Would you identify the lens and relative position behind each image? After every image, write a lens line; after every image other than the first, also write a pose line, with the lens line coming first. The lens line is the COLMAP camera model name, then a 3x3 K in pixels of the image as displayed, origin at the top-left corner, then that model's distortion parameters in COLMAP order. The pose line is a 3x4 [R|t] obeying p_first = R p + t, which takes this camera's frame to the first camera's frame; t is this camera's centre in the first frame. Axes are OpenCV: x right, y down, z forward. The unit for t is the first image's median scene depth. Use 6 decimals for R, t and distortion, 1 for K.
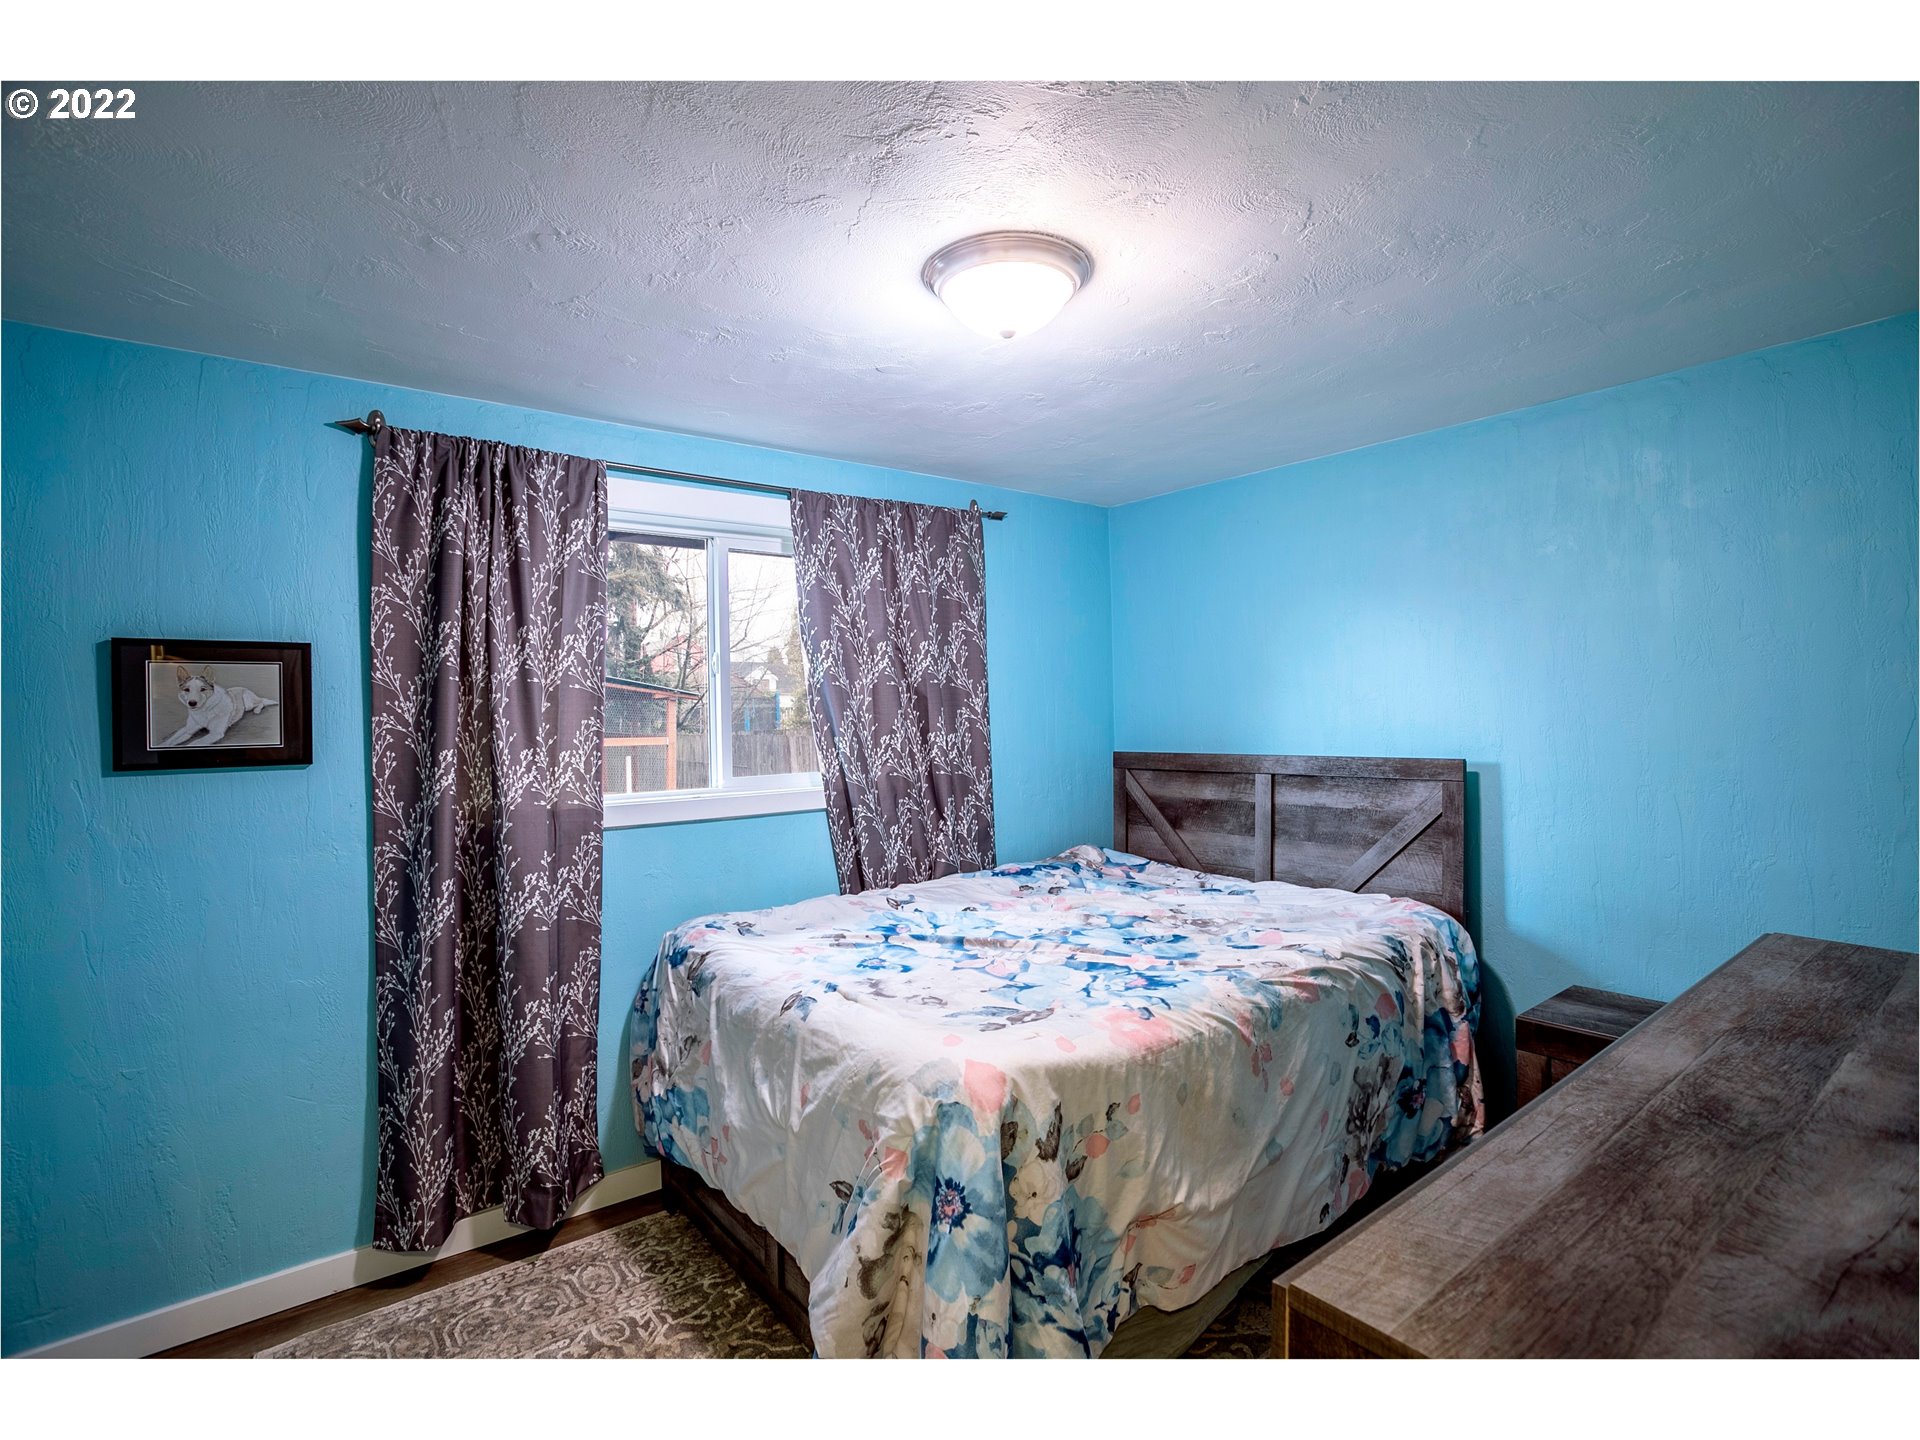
lens RADIAL K [[929.0, 0, 964.8], [0, 929.0, 718.0], [0, 0, 1]] dist [-0.082352, 0.040251]
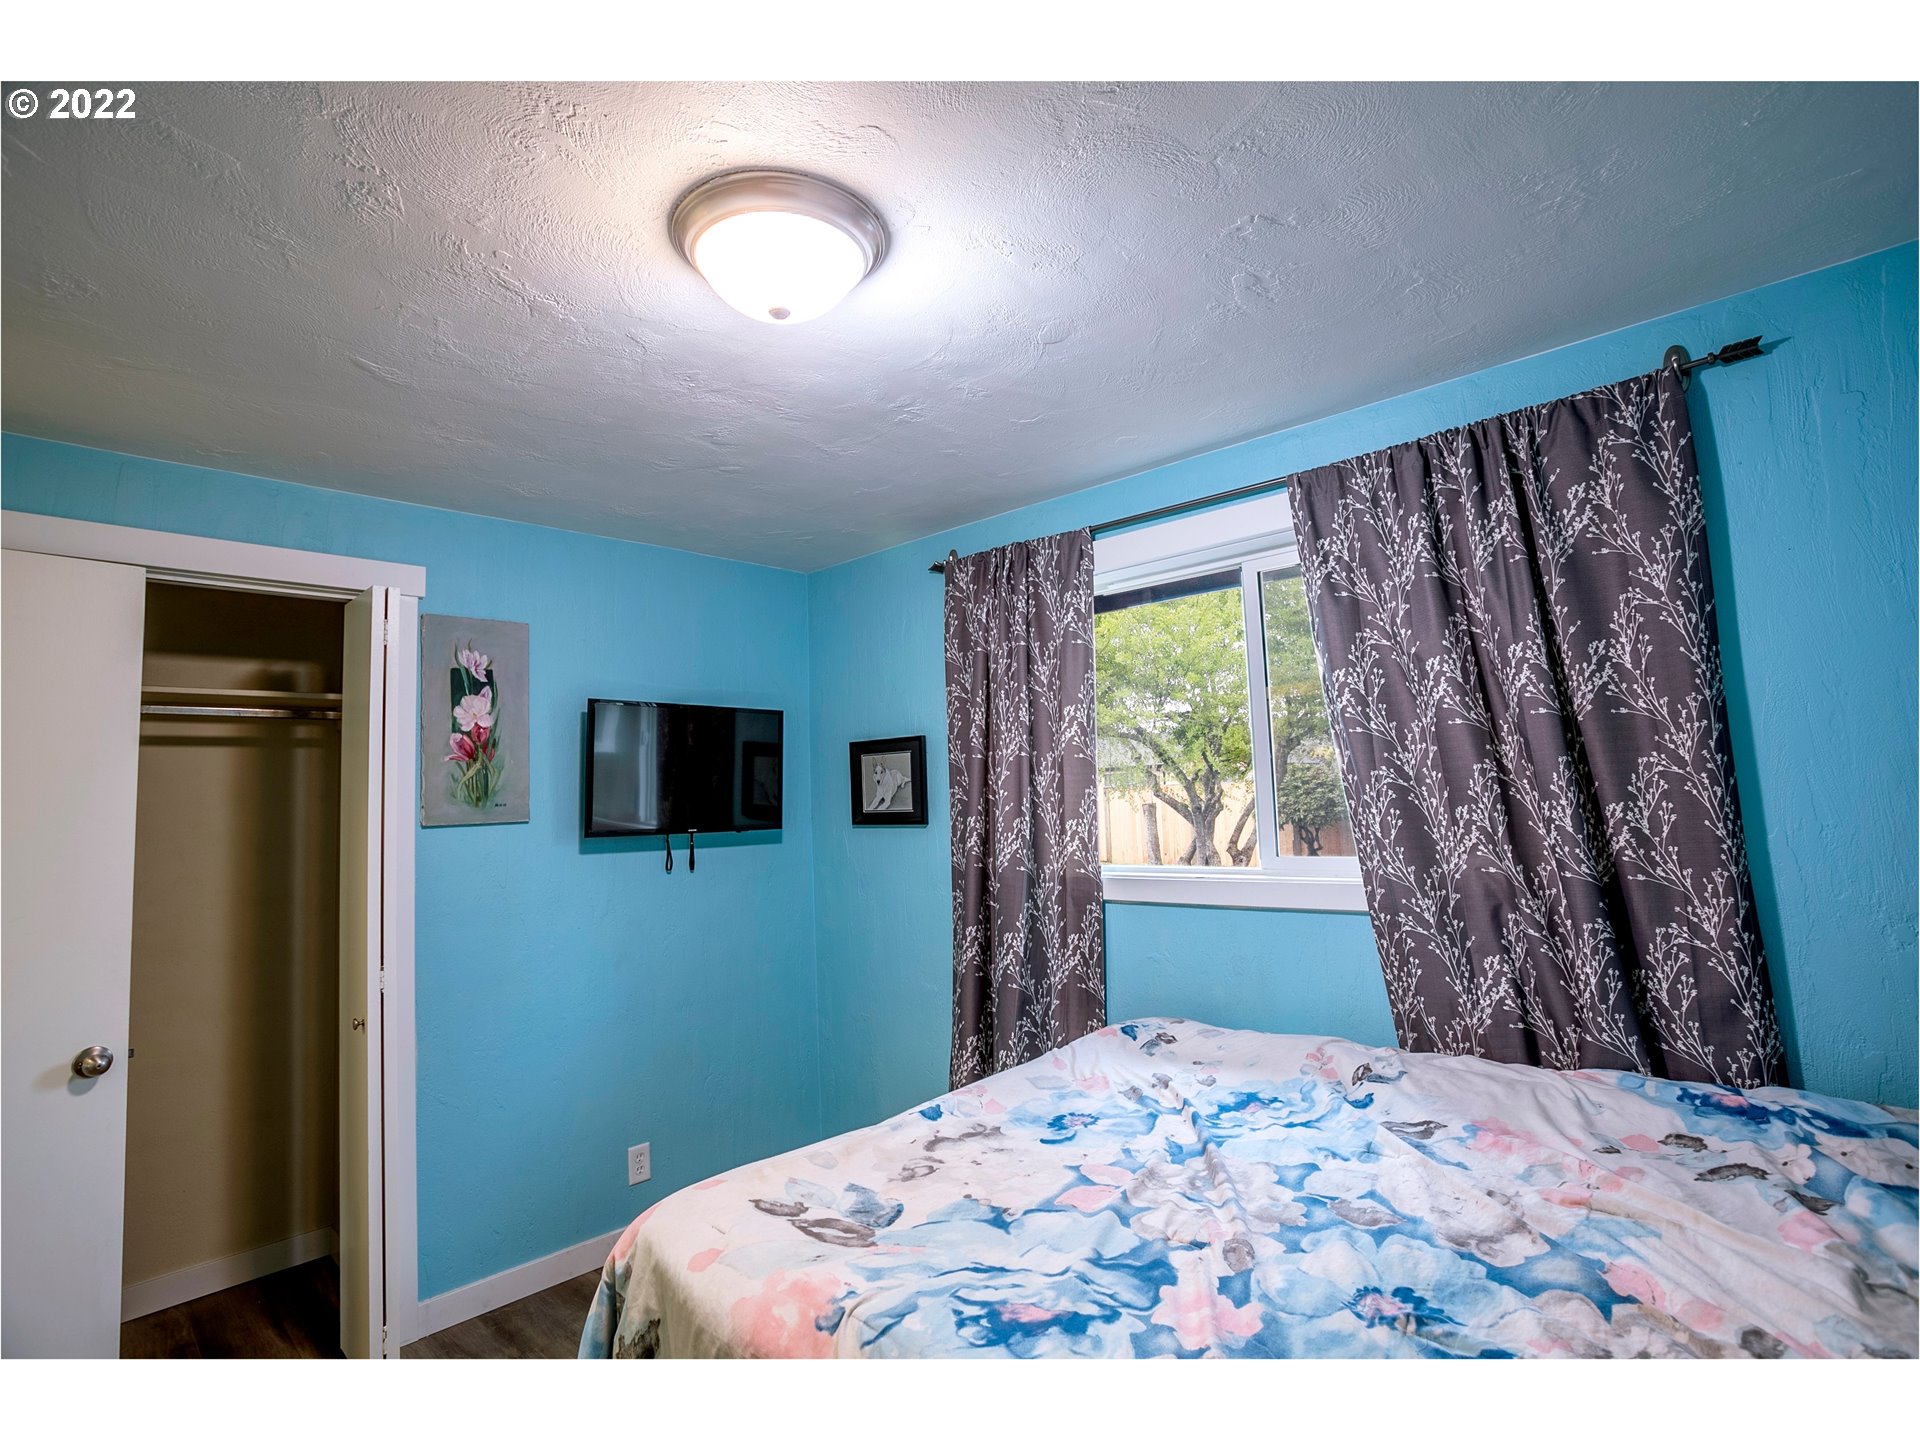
lens RADIAL K [[929.0, 0, 964.8], [0, 929.0, 718.0], [0, 0, 1]] dist [-0.082352, 0.040251]
pose [[0.162458, -0.070740, -0.984176, 0.558333], [0.031423, 0.997292, -0.066496, -0.011705], [0.986215, -0.020123, 0.164241, 0.697961]]
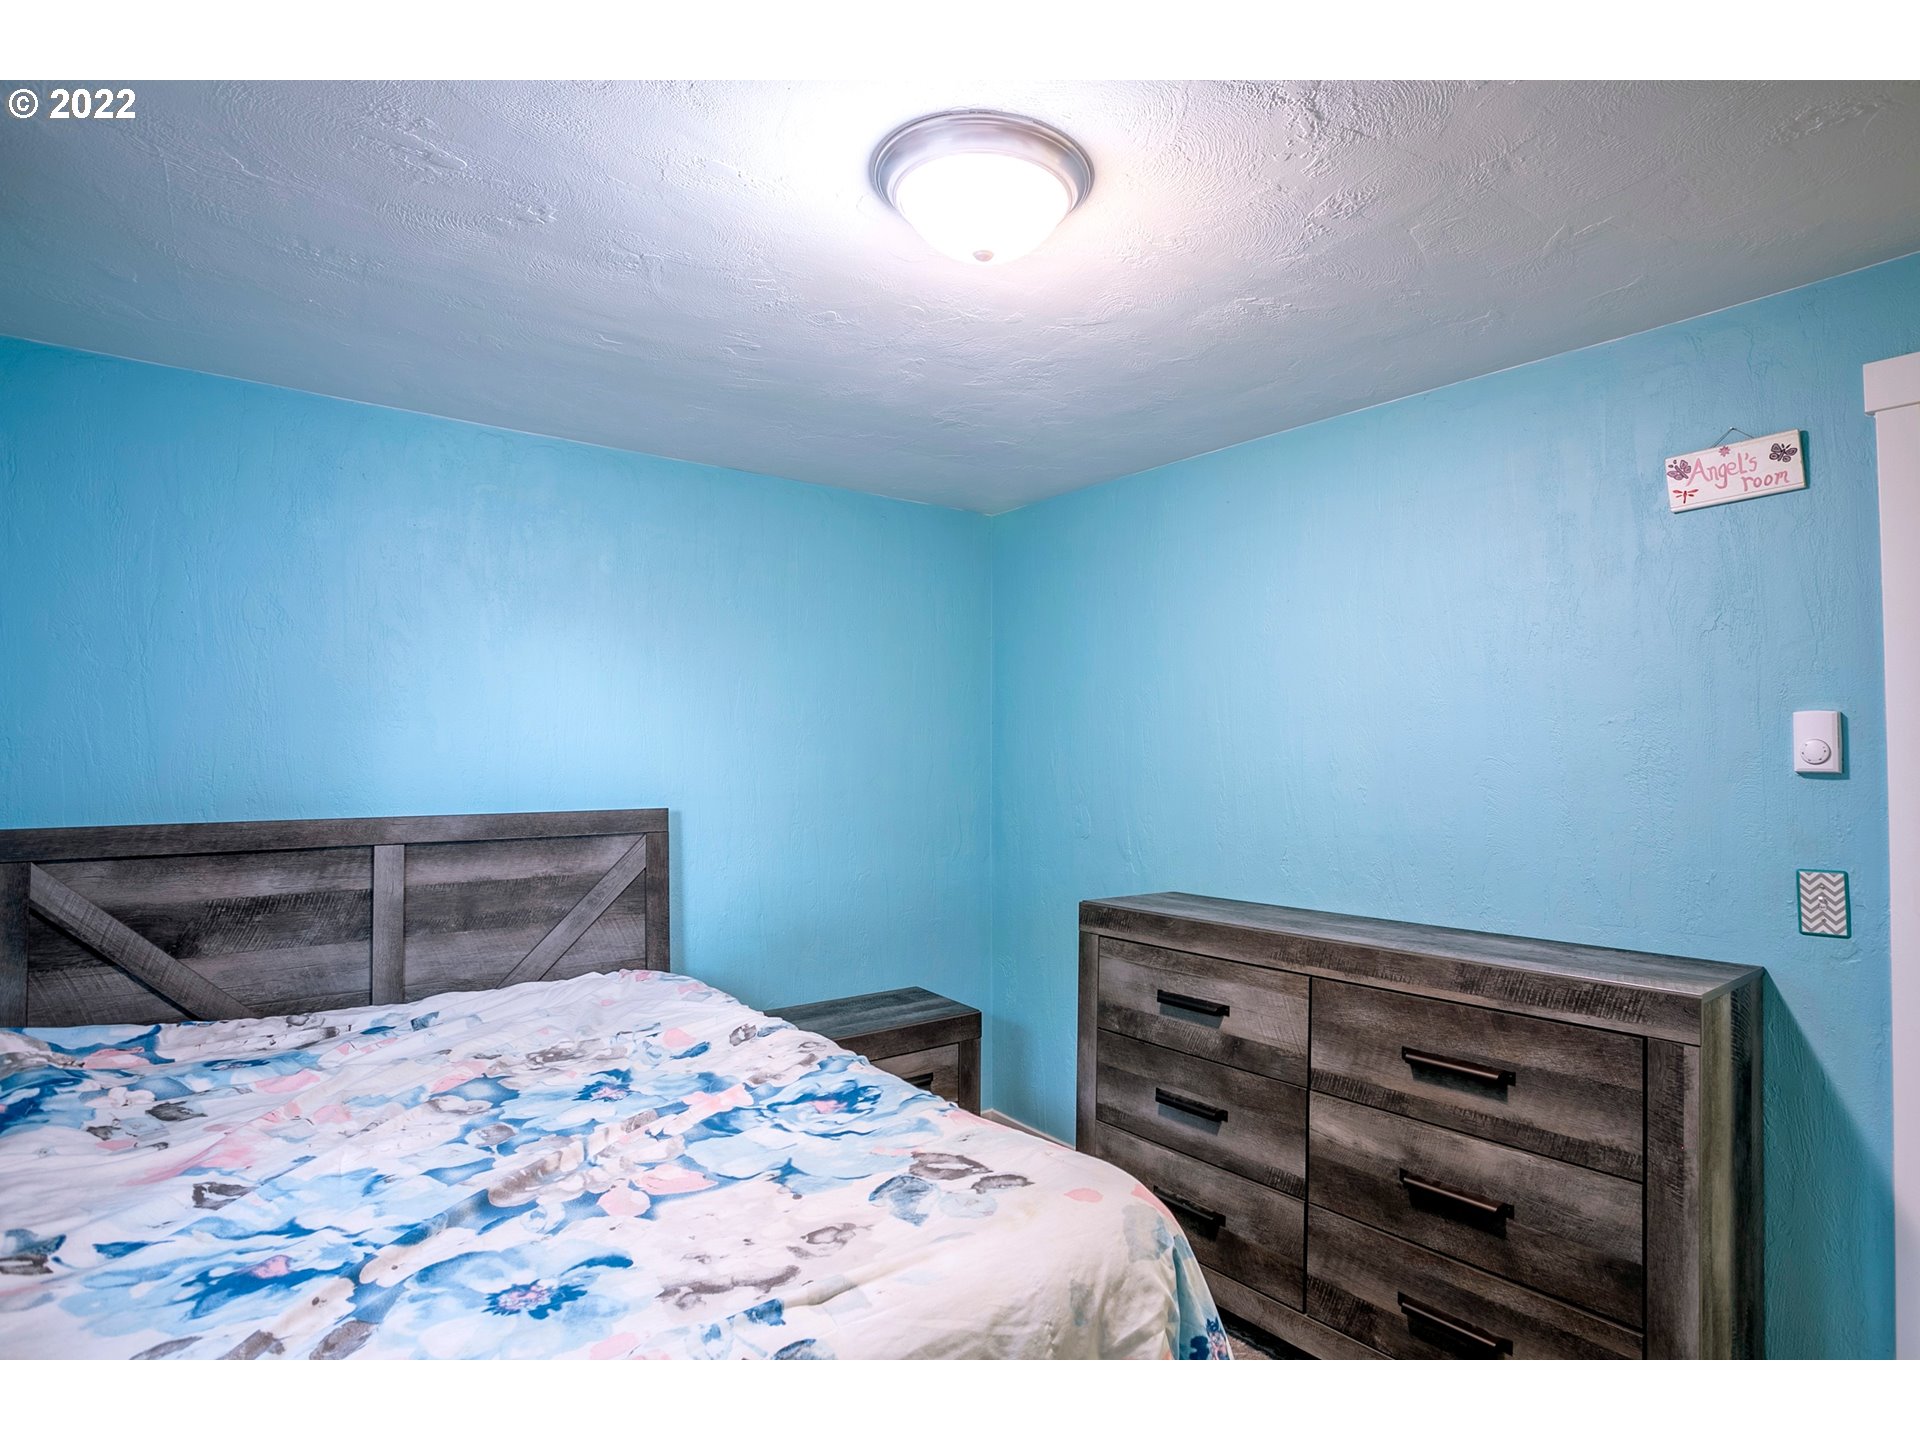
lens RADIAL K [[1010.3, 0, 1018.7], [0, 1010.3, 722.5], [0, 0, 1]] dist [-0.061008, 0.021108]
pose [[-0.024693, 0.048745, 0.998506, -0.522418], [0.001100, 0.998811, -0.048733, 0.007402], [-0.999694, -0.000105, -0.024717, 0.677500]]
